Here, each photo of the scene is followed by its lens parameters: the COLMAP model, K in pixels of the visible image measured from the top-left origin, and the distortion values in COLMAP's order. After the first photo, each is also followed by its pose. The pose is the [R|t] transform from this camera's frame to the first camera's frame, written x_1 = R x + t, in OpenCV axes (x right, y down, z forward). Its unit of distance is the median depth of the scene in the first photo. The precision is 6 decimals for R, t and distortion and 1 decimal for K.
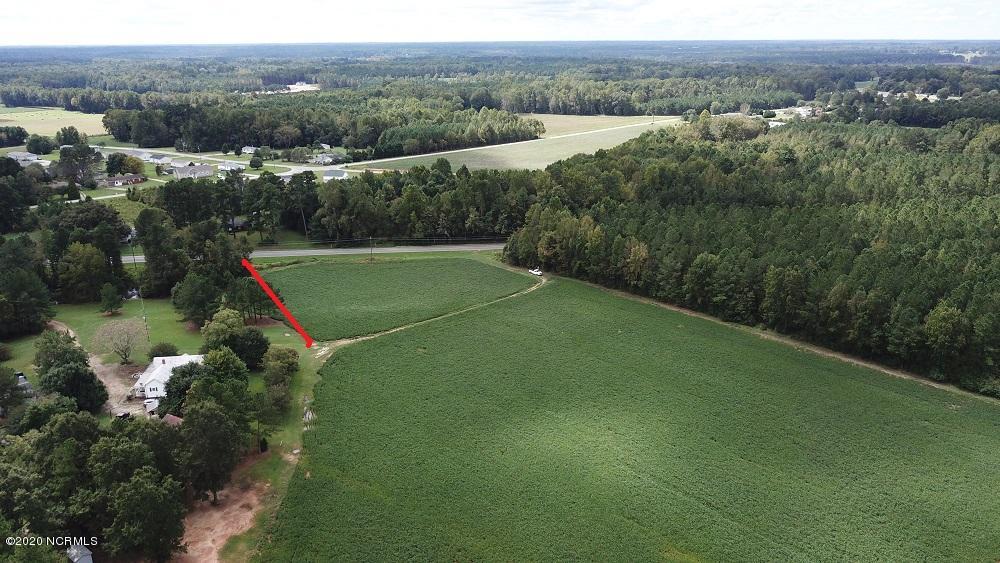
lens RADIAL K [[773.1, 0, 497.3], [0, 773.1, 278.7], [0, 0, 1]] dist [0.002046, -0.003141]
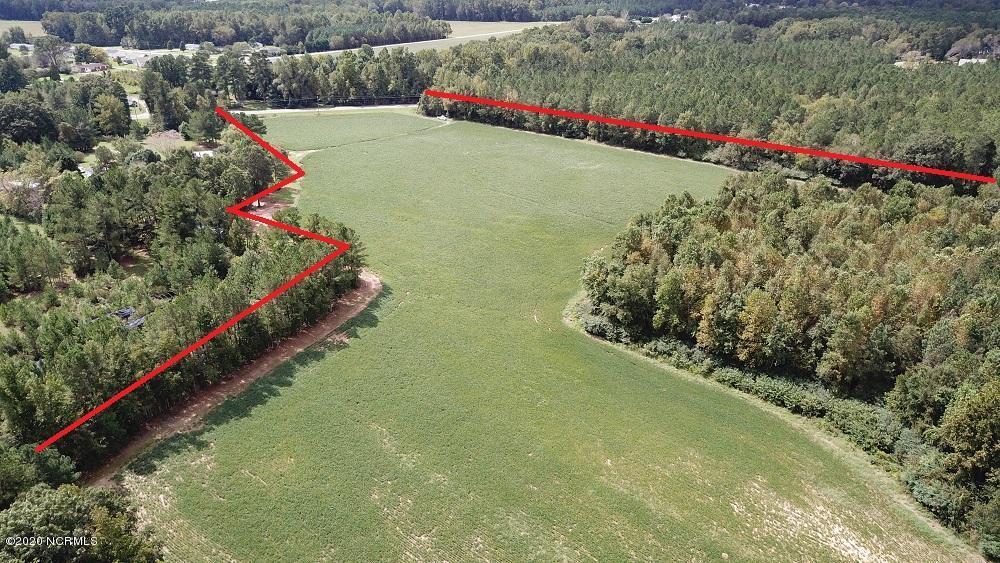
lens RADIAL K [[773.1, 0, 498.3], [0, 773.1, 282.5], [0, 0, 1]] dist [0.002046, -0.003141]
pose [[0.993970, -0.032853, 0.104617, -0.003492], [0.022207, 0.994603, 0.101351, 0.108087], [-0.107382, -0.098416, 0.989335, -0.306821]]
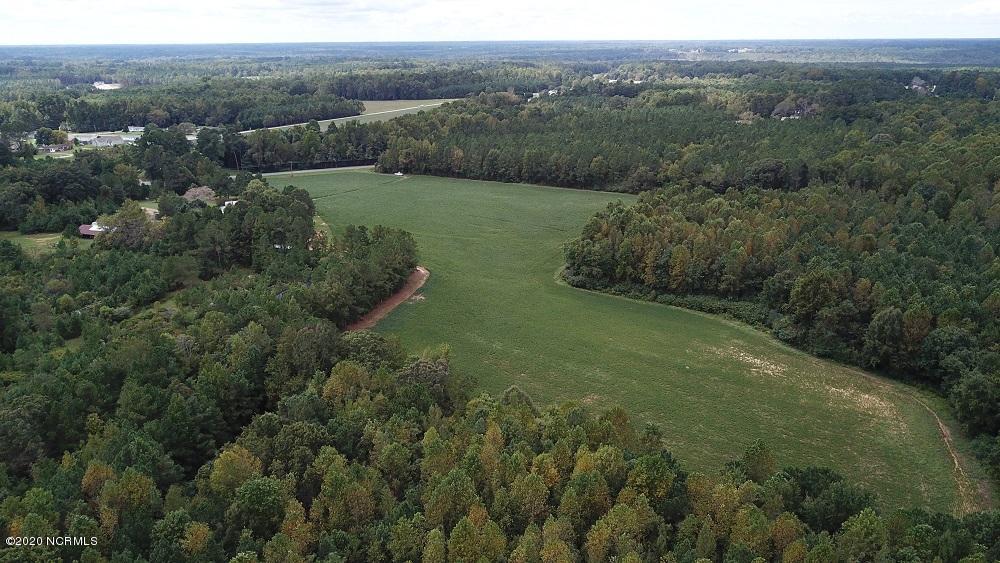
lens RADIAL K [[773.1, 0, 501.6], [0, 773.1, 286.6], [0, 0, 1]] dist [0.002046, -0.003141]
pose [[0.958699, -0.088855, 0.270186, -0.160363], [0.086635, 0.996036, 0.020156, 0.166574], [-0.270906, 0.004084, 0.962597, -0.527291]]
